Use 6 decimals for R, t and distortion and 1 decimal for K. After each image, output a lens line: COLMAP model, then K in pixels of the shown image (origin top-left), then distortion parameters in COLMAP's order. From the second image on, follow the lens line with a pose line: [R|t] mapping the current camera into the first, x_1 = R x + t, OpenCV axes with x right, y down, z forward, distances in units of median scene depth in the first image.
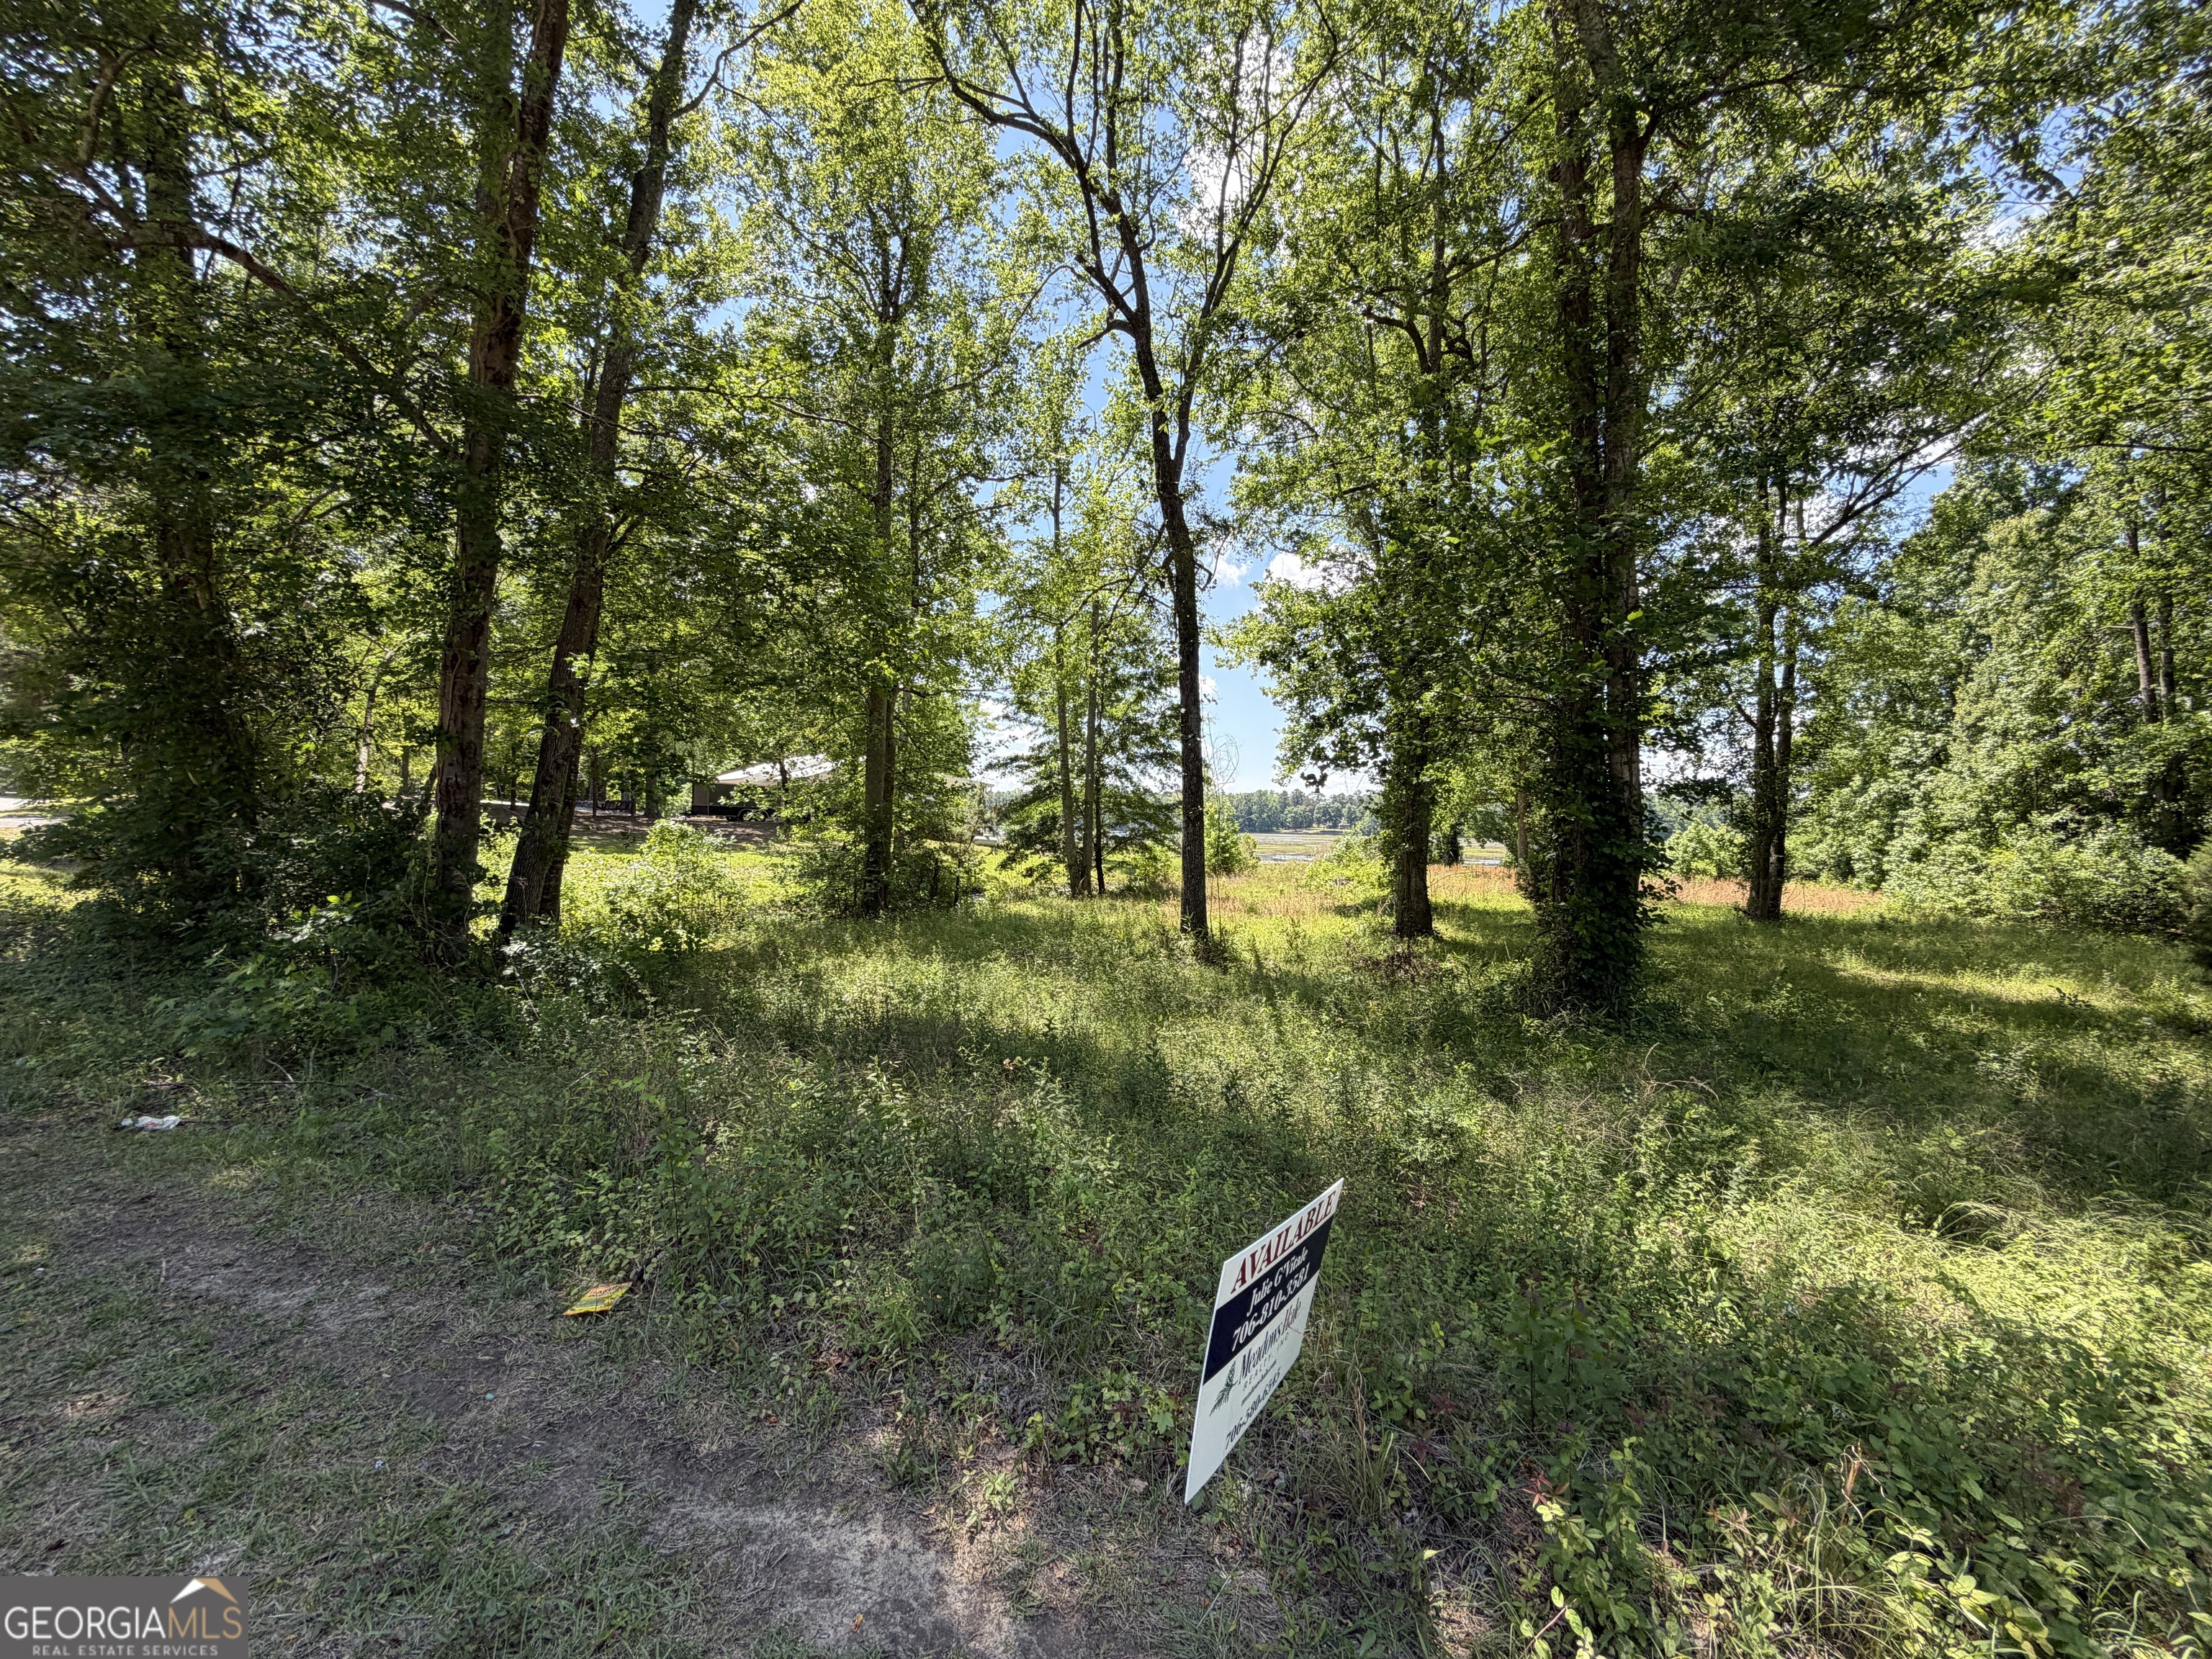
lens RADIAL K [[909.2, 0, 1100.6], [0, 909.2, 841.5], [0, 0, 1]] dist [0.000055, 0.000540]
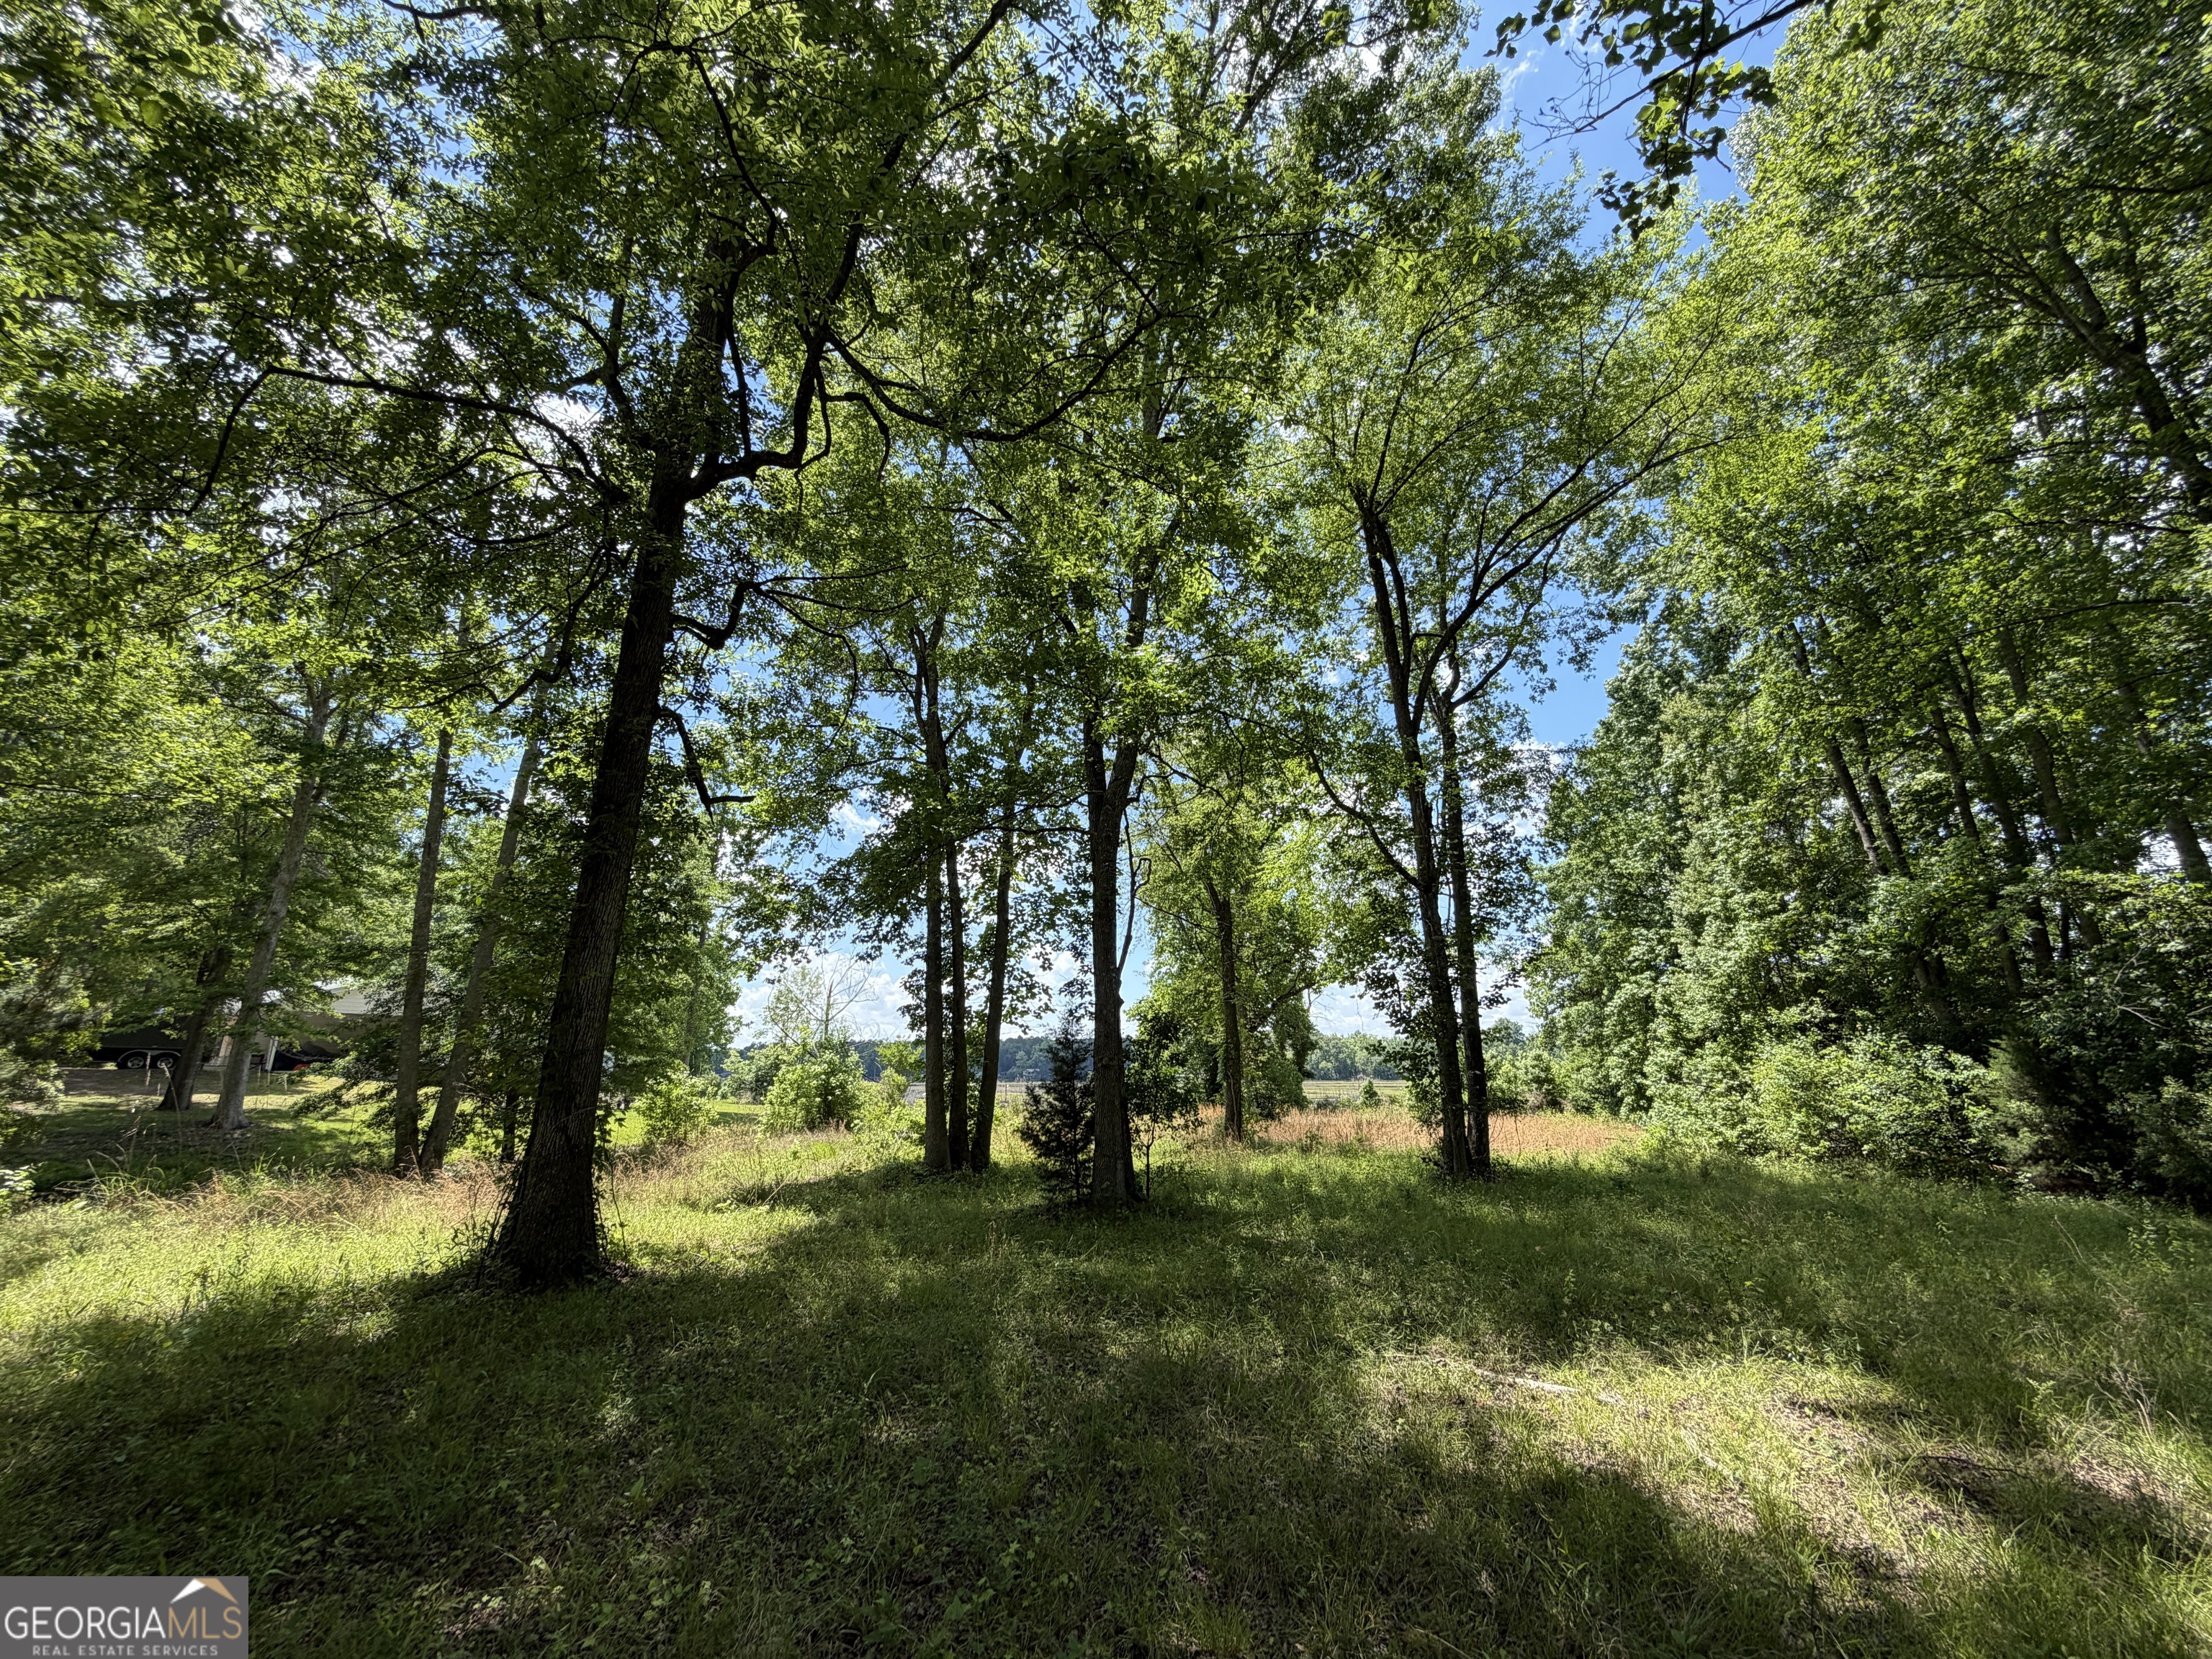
lens RADIAL K [[909.2, 0, 1100.6], [0, 909.2, 818.9], [0, 0, 1]] dist [0.000055, 0.000540]
pose [[0.987836, 0.018030, 0.154449, 0.345513], [0.026985, 0.958308, -0.284462, 0.016770], [-0.153138, 0.285170, 0.946164, 0.323912]]
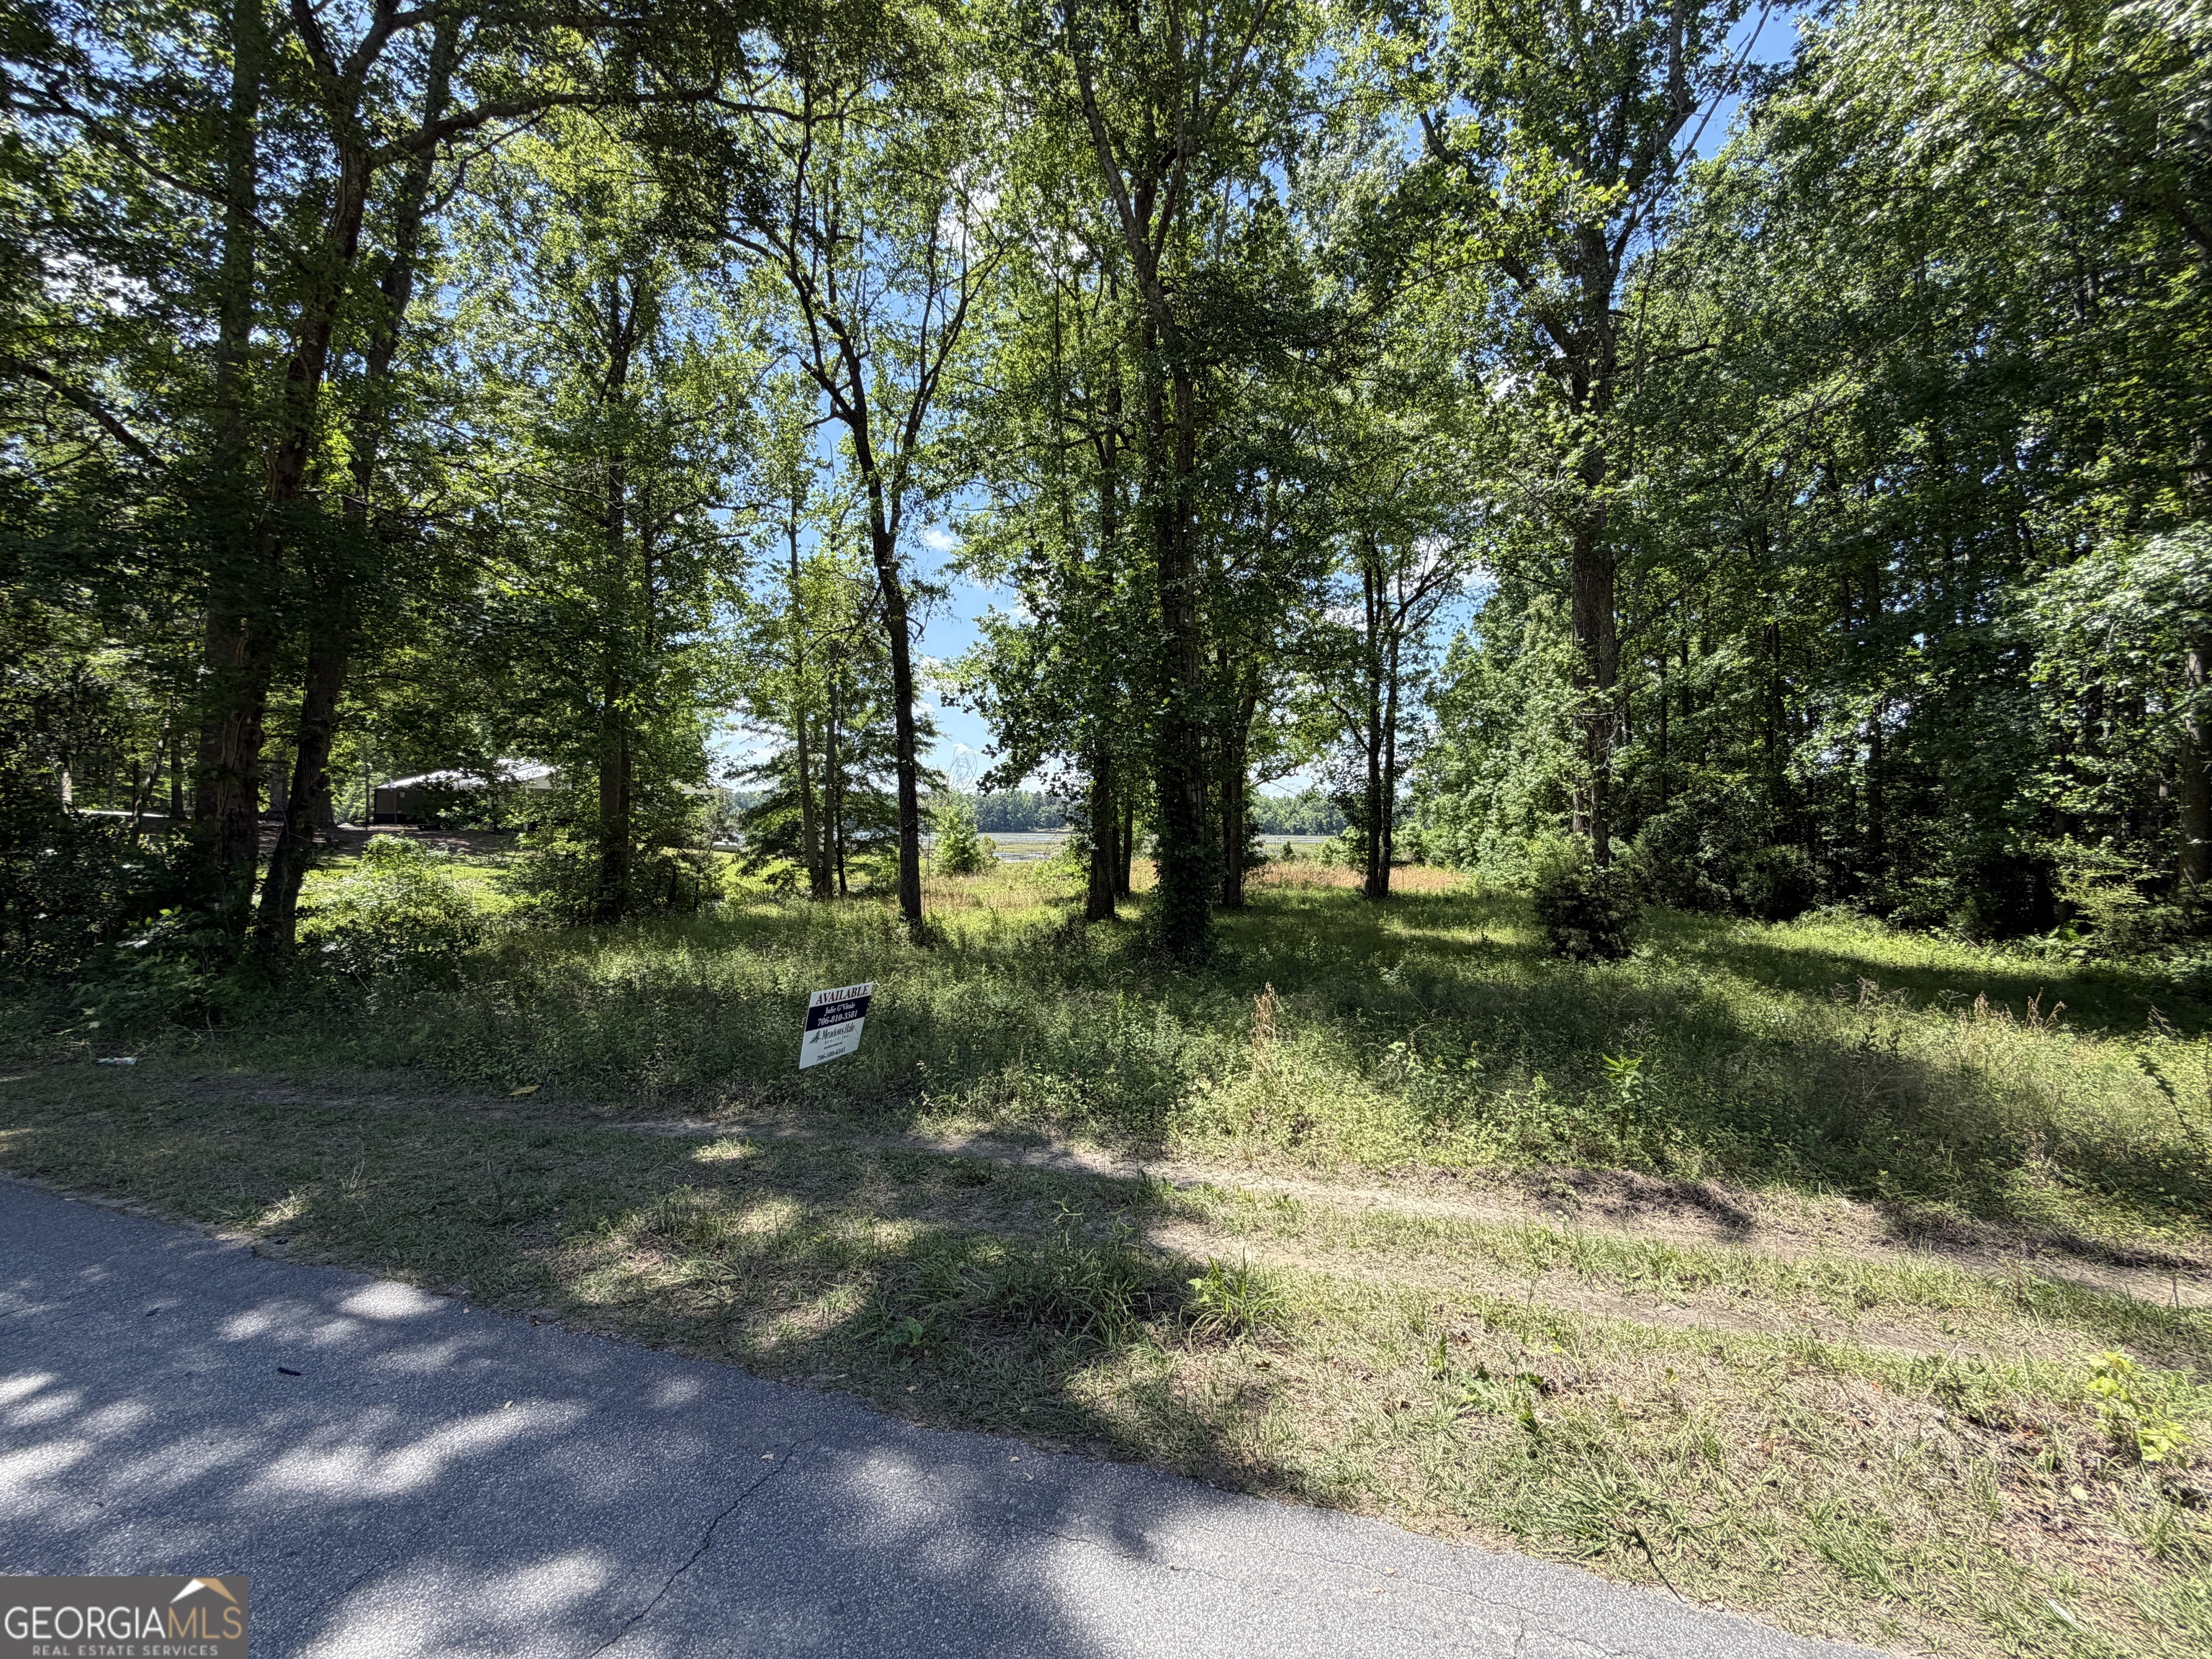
lens RADIAL K [[909.2, 0, 1112.4], [0, 909.2, 832.7], [0, 0, 1]] dist [0.000055, 0.000540]
pose [[0.961697, -0.014419, 0.273734, 0.016399], [0.016904, 0.999835, -0.006722, -0.003521], [-0.273592, 0.011091, 0.961782, -0.136668]]
